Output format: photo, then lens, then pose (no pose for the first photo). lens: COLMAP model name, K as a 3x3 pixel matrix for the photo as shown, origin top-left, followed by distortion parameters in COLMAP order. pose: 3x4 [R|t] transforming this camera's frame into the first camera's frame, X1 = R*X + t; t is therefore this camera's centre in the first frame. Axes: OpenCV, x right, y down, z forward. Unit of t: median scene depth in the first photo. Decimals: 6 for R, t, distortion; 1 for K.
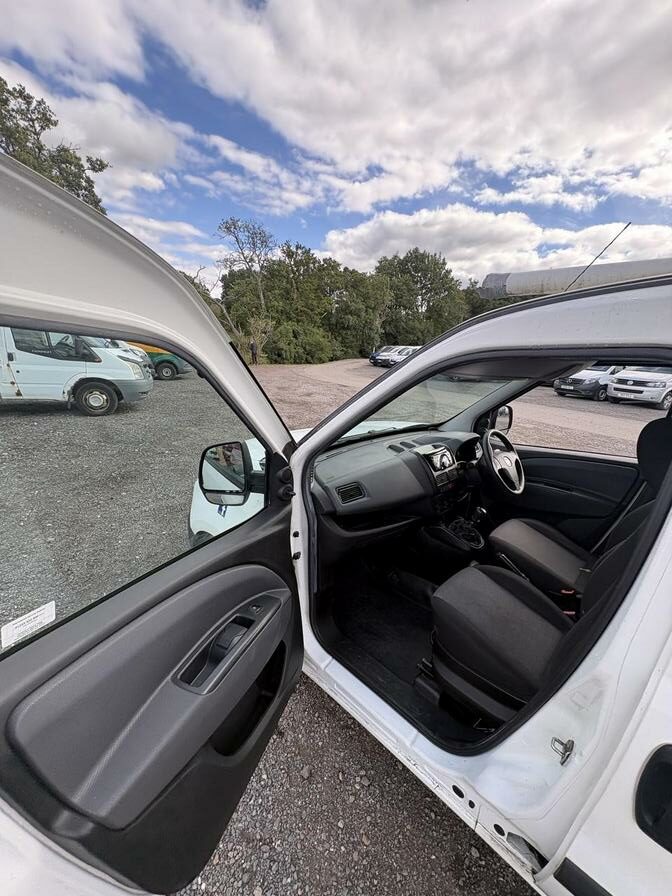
lens RADIAL K [[359.8, 0, 333.0], [0, 359.8, 442.5], [0, 0, 1]] dist [-0.007937, 0.001204]
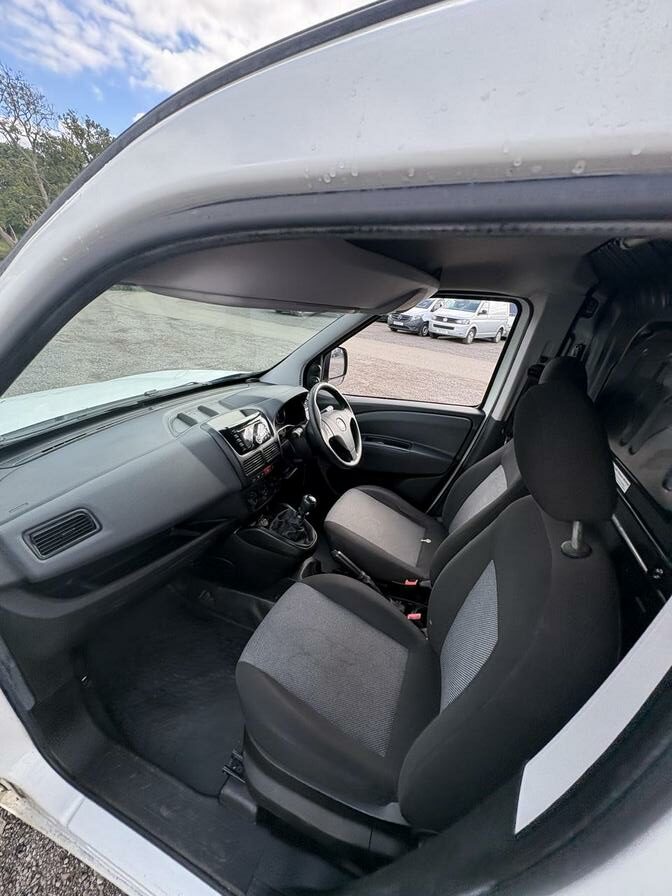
lens RADIAL K [[359.8, 0, 334.7], [0, 359.8, 443.6], [0, 0, 1]] dist [-0.007937, 0.001204]
pose [[0.915037, -0.114995, 0.386631, 0.135659], [0.044484, 0.981424, 0.186625, -0.041725], [-0.400910, -0.153570, 0.903154, 0.240280]]
